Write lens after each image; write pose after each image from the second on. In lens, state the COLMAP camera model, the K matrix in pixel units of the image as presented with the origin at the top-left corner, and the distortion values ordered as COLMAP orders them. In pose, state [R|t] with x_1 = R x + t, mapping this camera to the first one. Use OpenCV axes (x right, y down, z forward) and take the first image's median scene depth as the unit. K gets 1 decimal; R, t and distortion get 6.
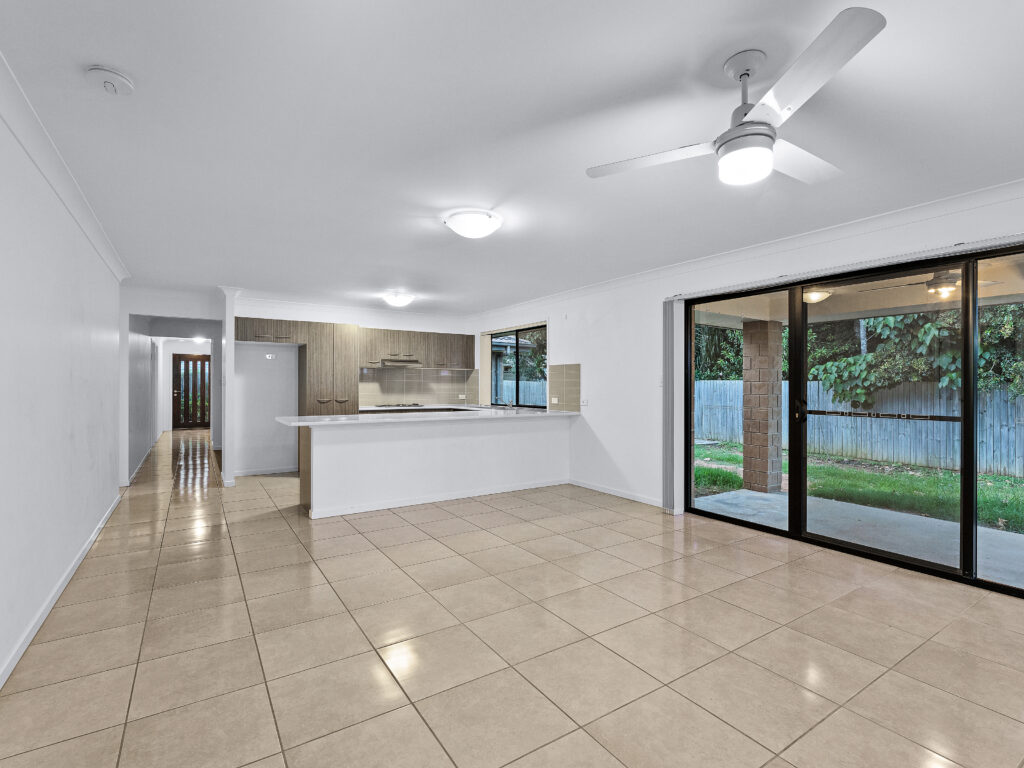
lens RADIAL K [[485.4, 0, 509.6], [0, 485.4, 386.9], [0, 0, 1]] dist [-0.002354, -0.000145]
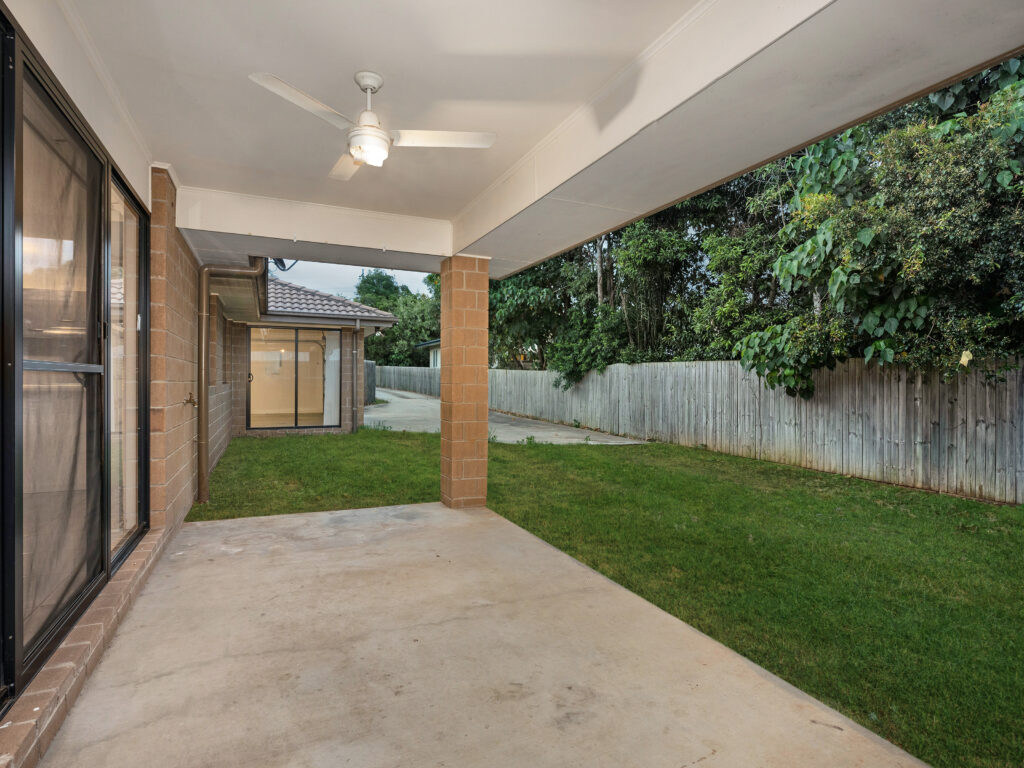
lens RADIAL K [[541.4, 0, 516.2], [0, 541.4, 382.6], [0, 0, 1]] dist [-0.001694, -0.000273]
pose [[0.989217, 0.000939, -0.146452, 0.619209], [-0.000765, 0.999999, 0.001246, 0.032955], [0.146453, -0.001121, 0.989217, 0.229153]]
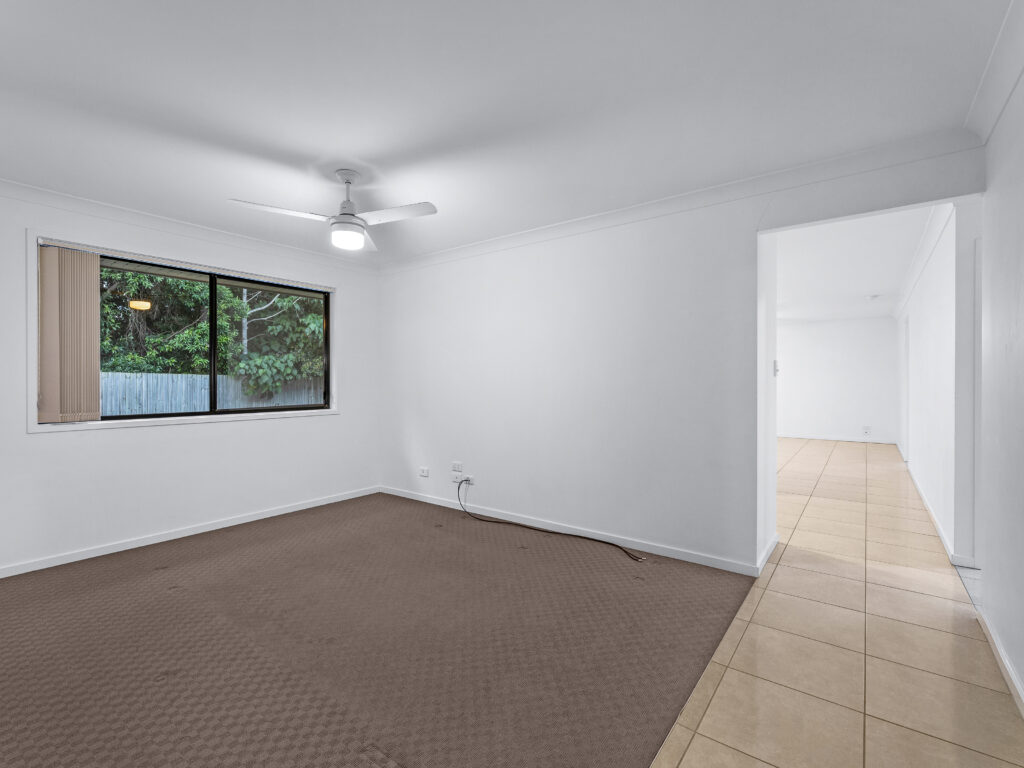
lens RADIAL K [[459.1, 0, 512.6], [0, 459.1, 379.3], [0, 0, 1]] dist [-0.002919, -0.000005]
pose [[-0.337741, 0.002940, 0.941235, -0.771416], [0.002124, 0.999995, -0.002361, 0.000710], [-0.941237, 0.001202, -0.337745, 1.159152]]
